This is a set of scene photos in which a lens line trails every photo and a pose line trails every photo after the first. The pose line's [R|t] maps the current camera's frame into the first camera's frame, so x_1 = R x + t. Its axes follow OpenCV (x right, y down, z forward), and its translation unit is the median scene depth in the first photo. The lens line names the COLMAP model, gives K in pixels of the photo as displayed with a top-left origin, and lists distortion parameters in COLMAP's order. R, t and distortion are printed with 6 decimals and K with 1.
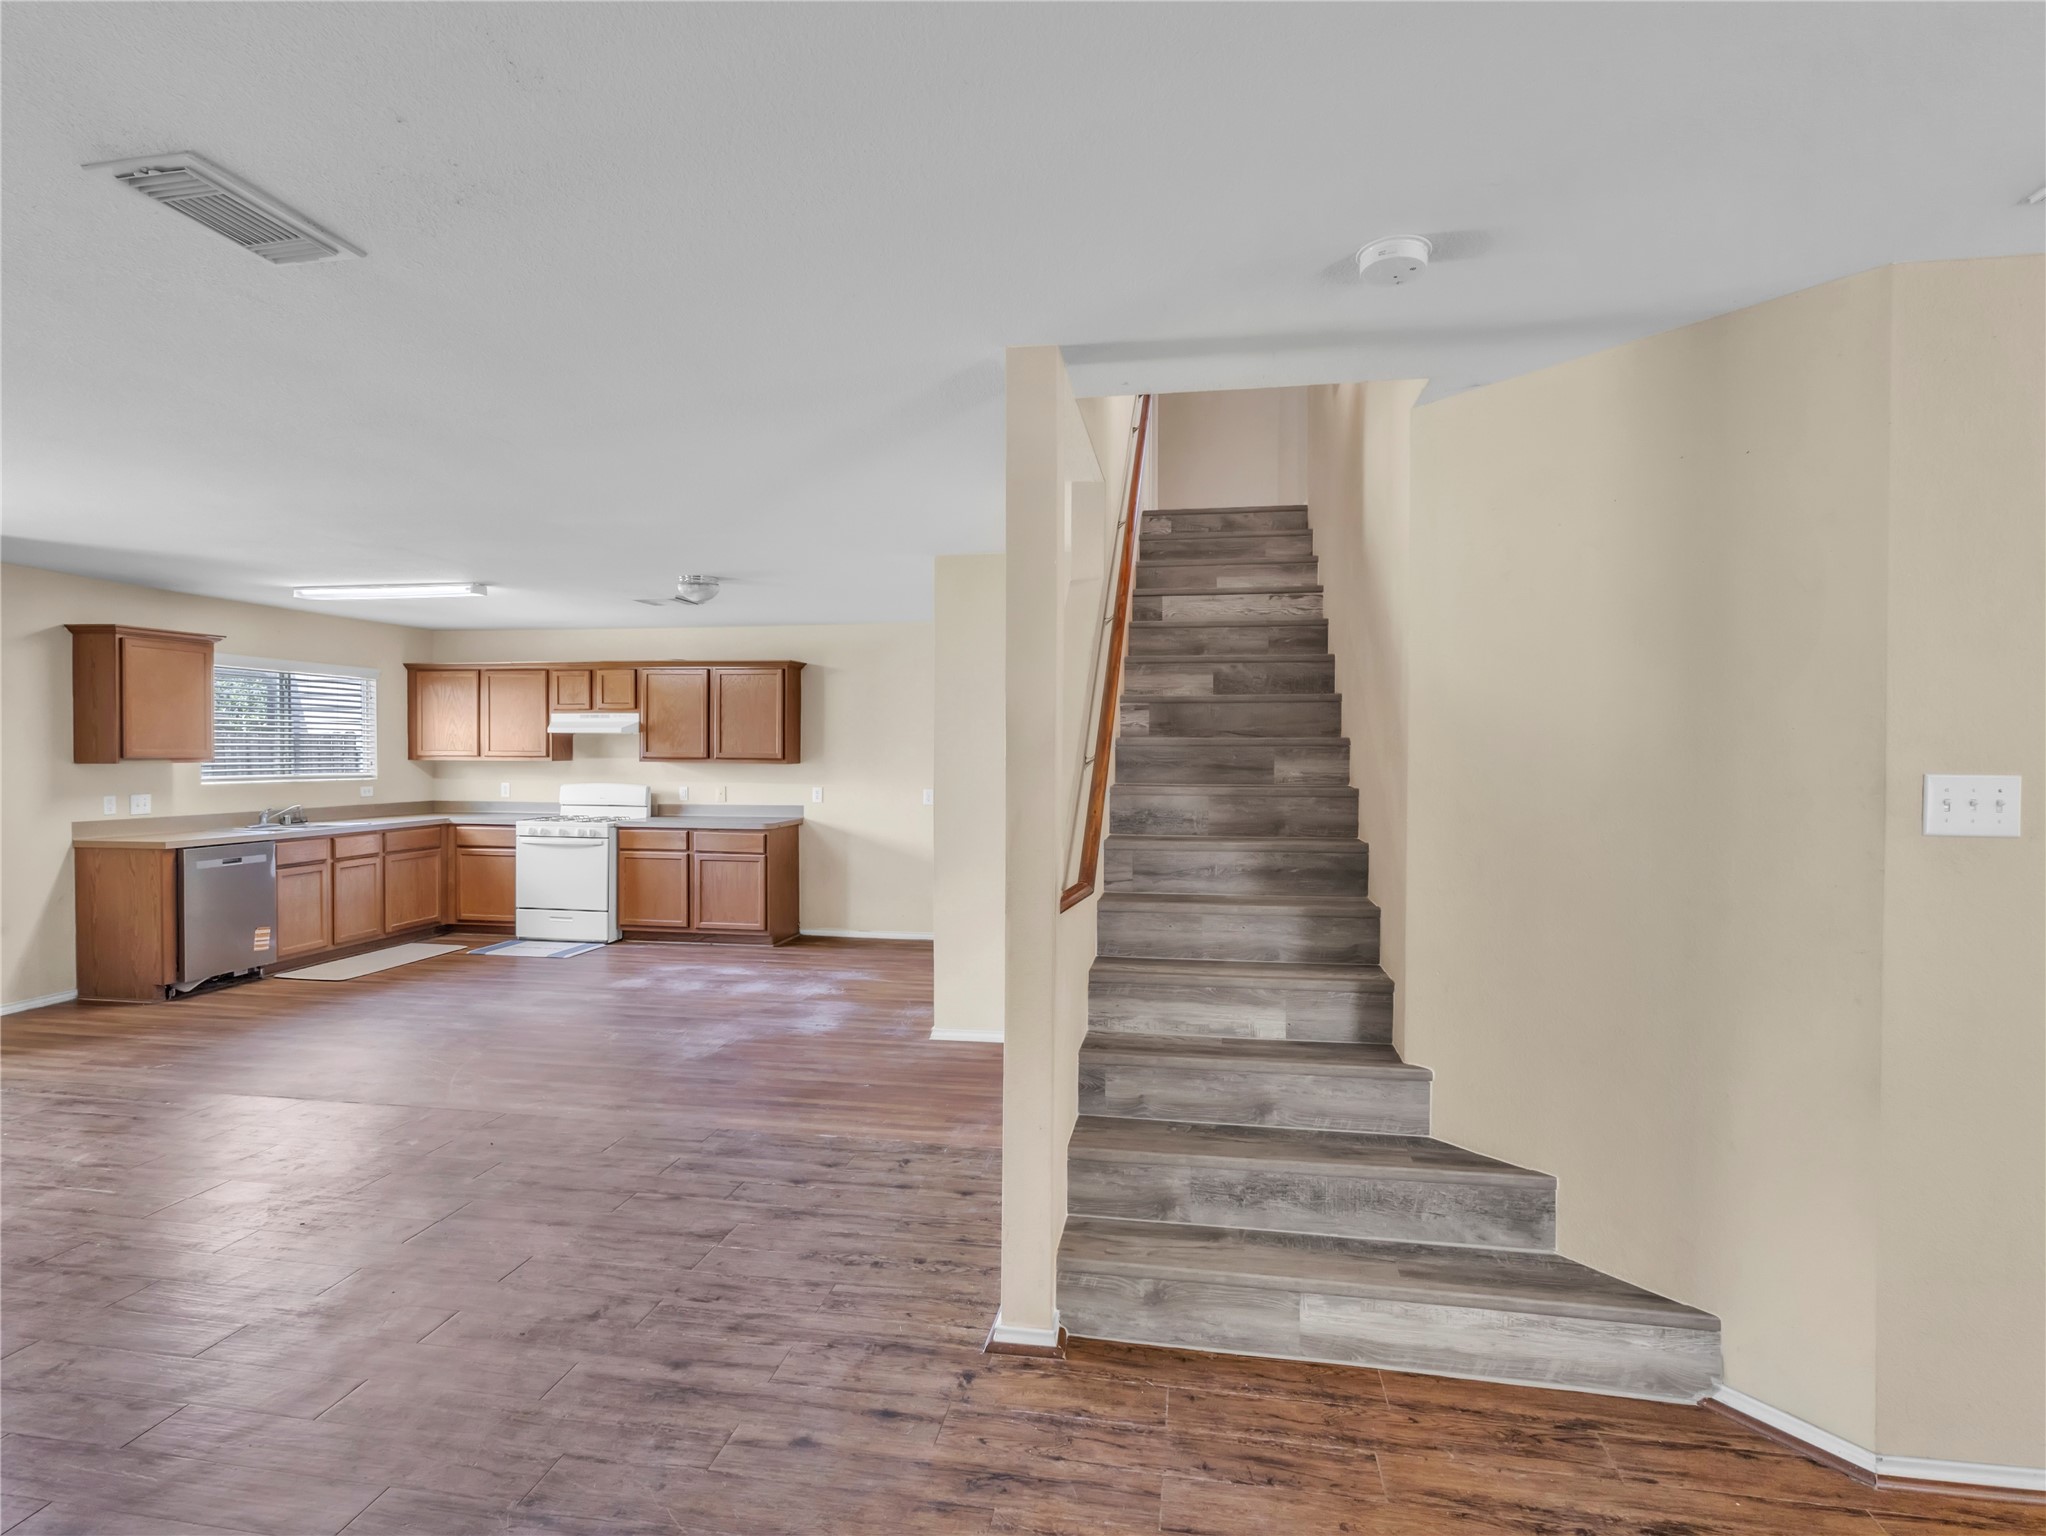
lens RADIAL K [[1058.0, 0, 1016.9], [0, 1058.0, 763.7], [0, 0, 1]] dist [0.002875, 0.001783]
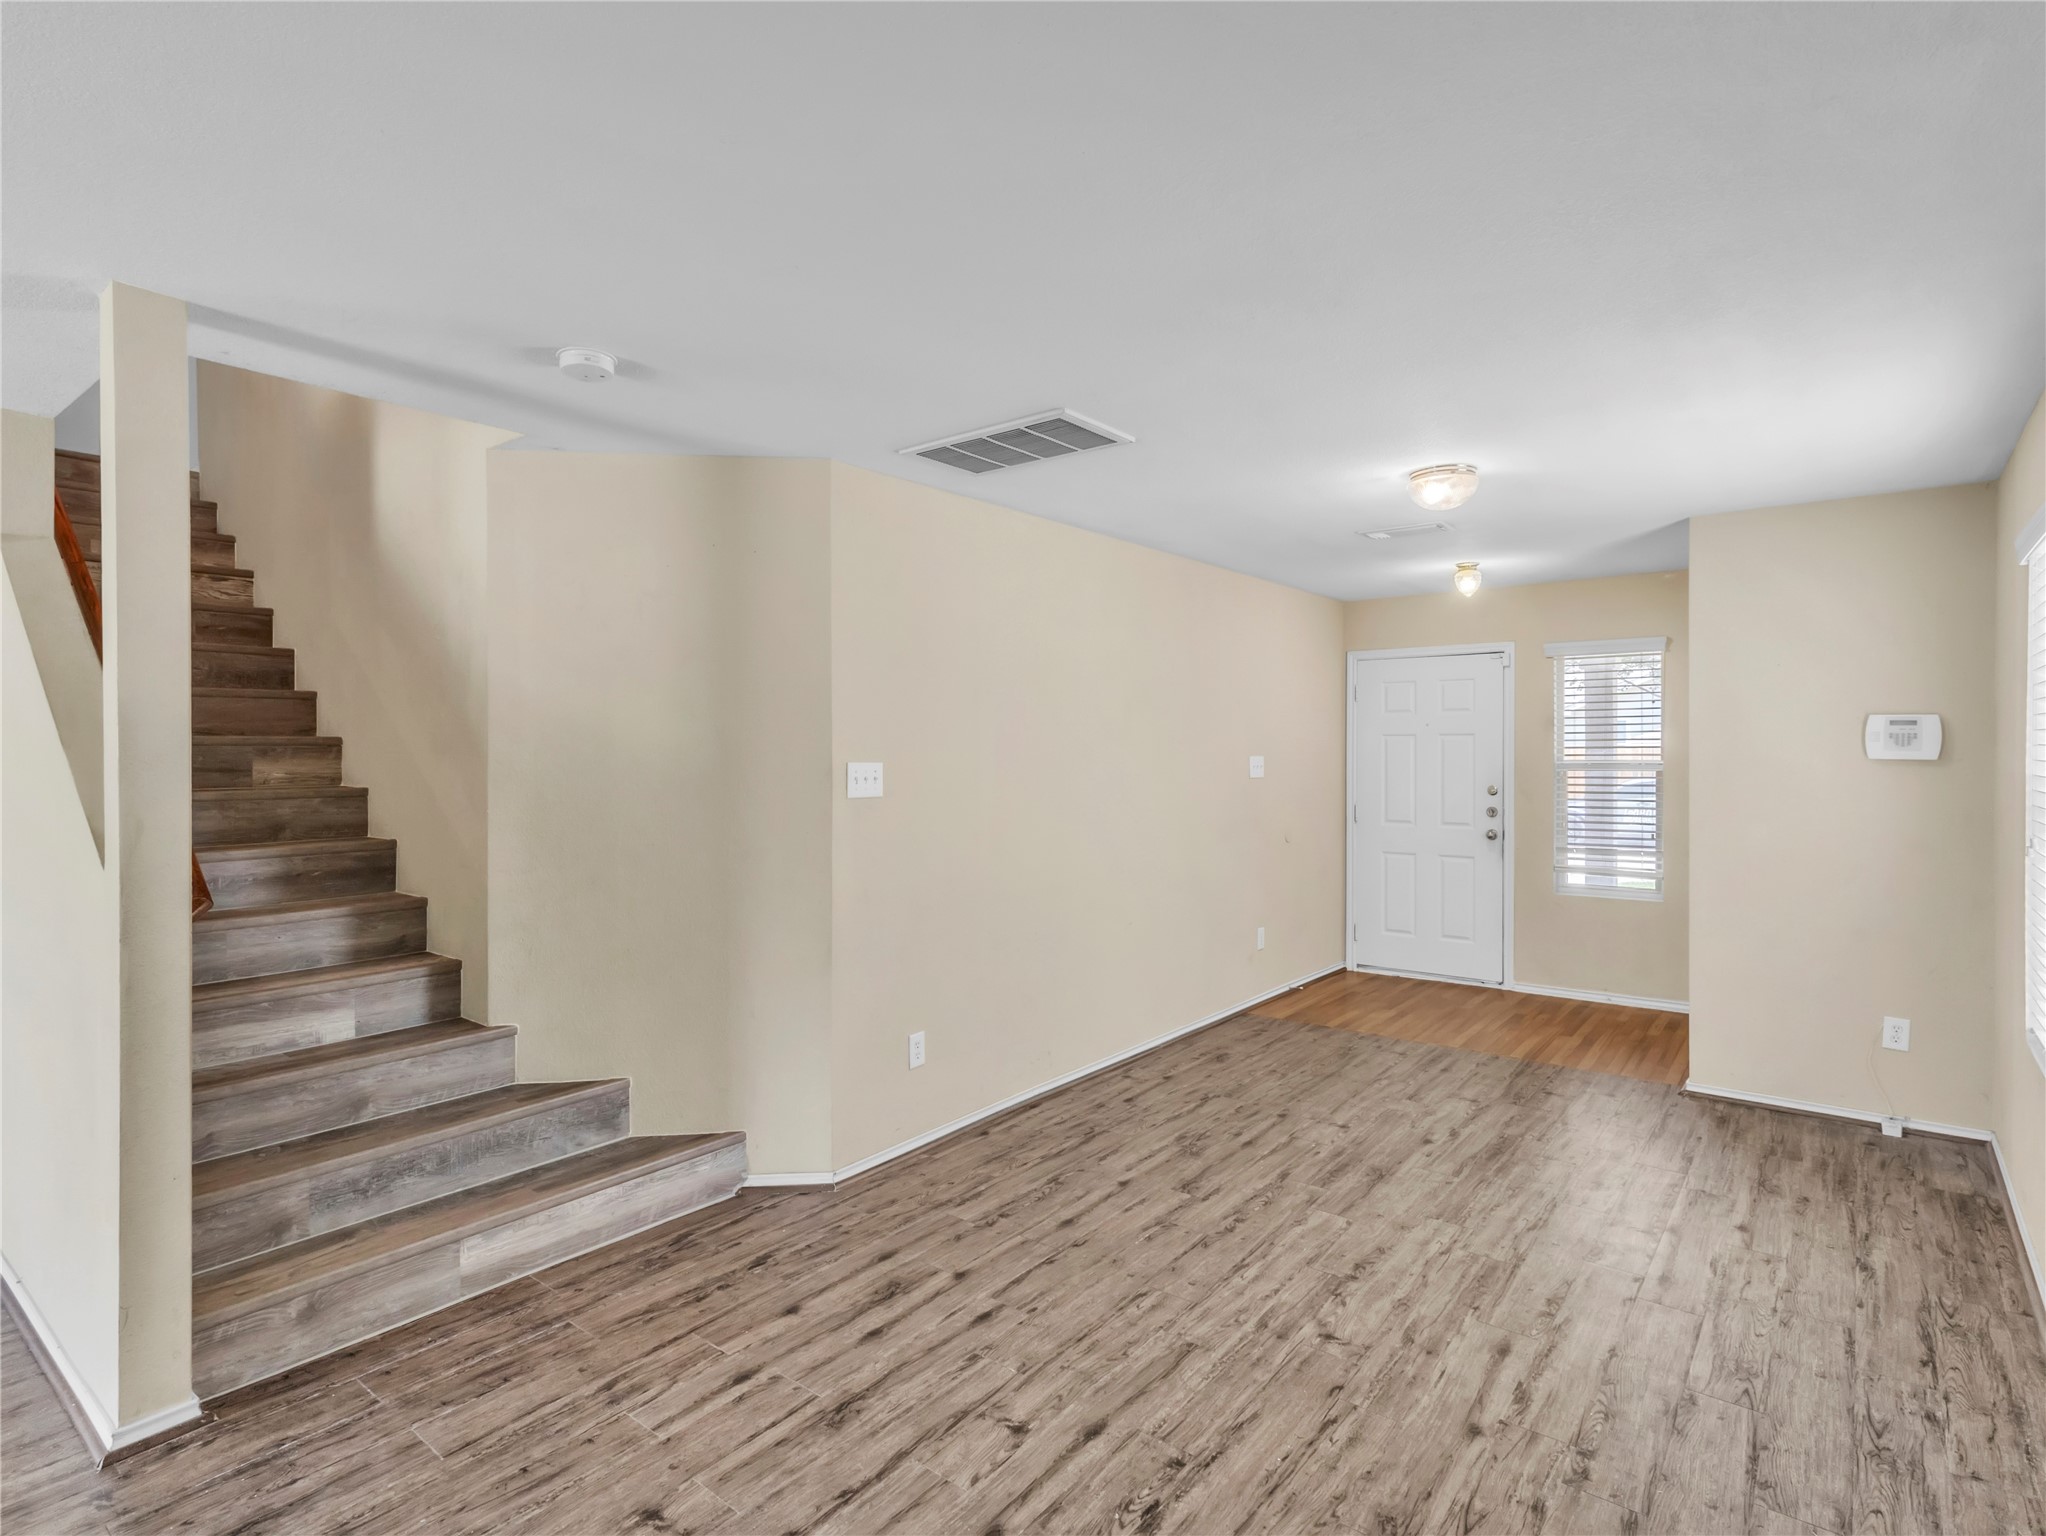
lens RADIAL K [[1066.9, 0, 1022.0], [0, 1066.9, 747.8], [0, 0, 1]] dist [0.003498, 0.002176]
pose [[0.469867, 0.001126, 0.882736, -0.228683], [0.012672, 0.999888, -0.008021, 0.001476], [-0.882646, 0.014955, 0.469800, -0.024552]]
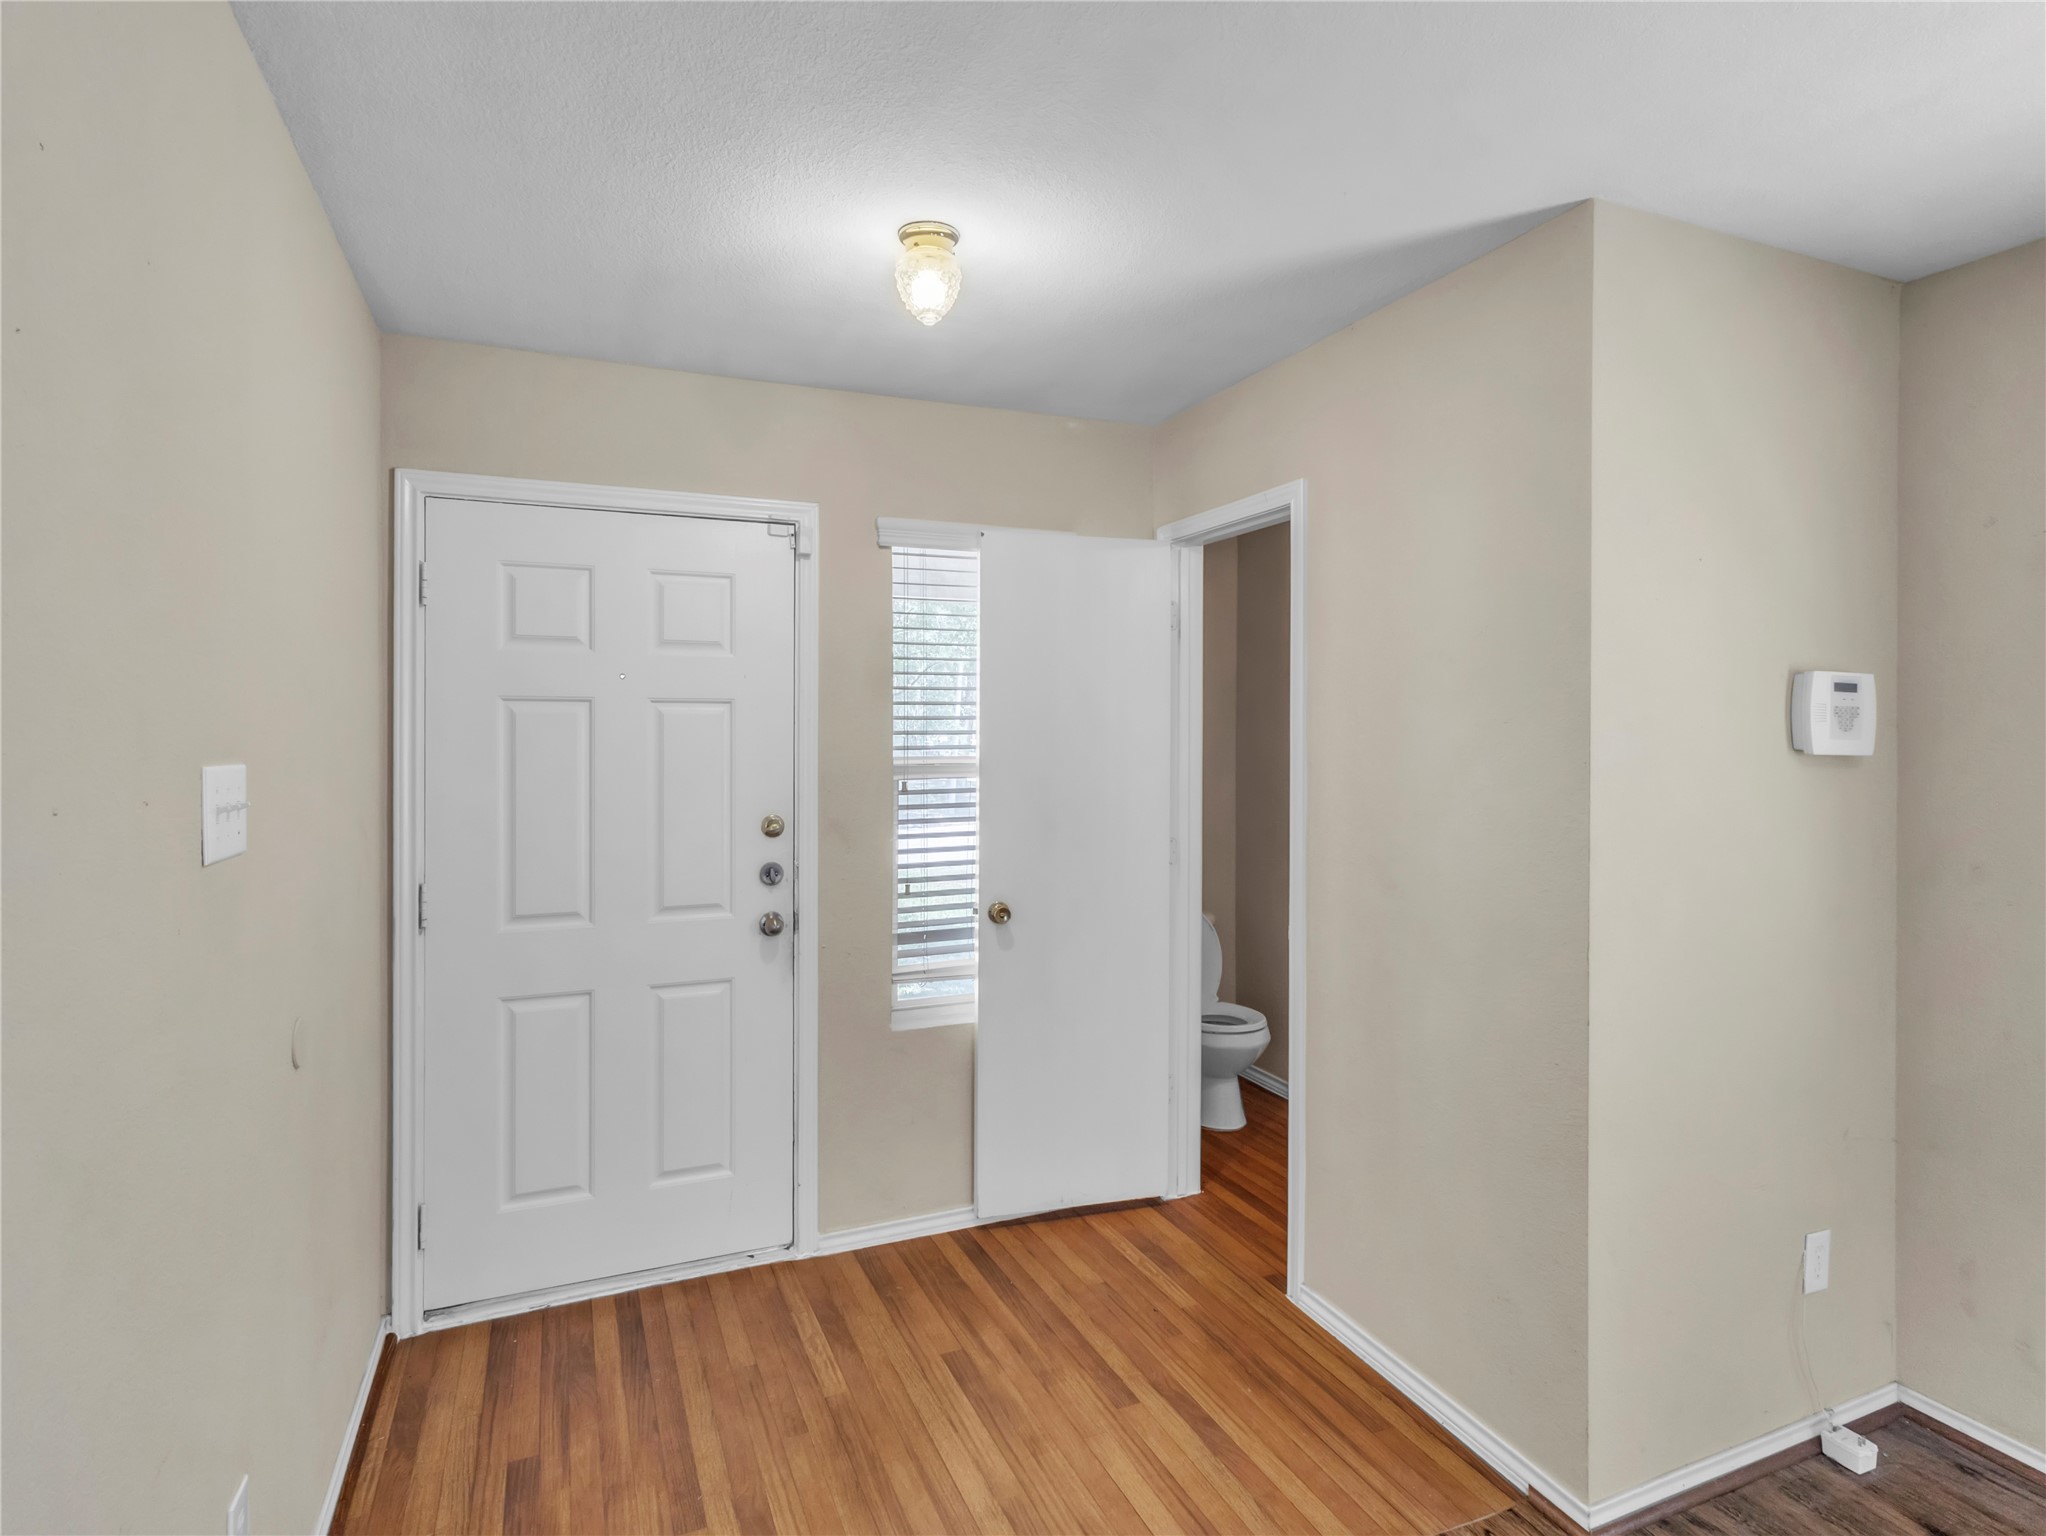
lens RADIAL K [[1066.9, 0, 1022.0], [0, 1066.9, 747.8], [0, 0, 1]] dist [0.003498, 0.002176]
pose [[-0.550090, -0.009242, 0.835054, 0.648189], [0.009070, 0.999814, 0.017040, -0.001893], [-0.835056, 0.016948, -0.549904, 0.298759]]
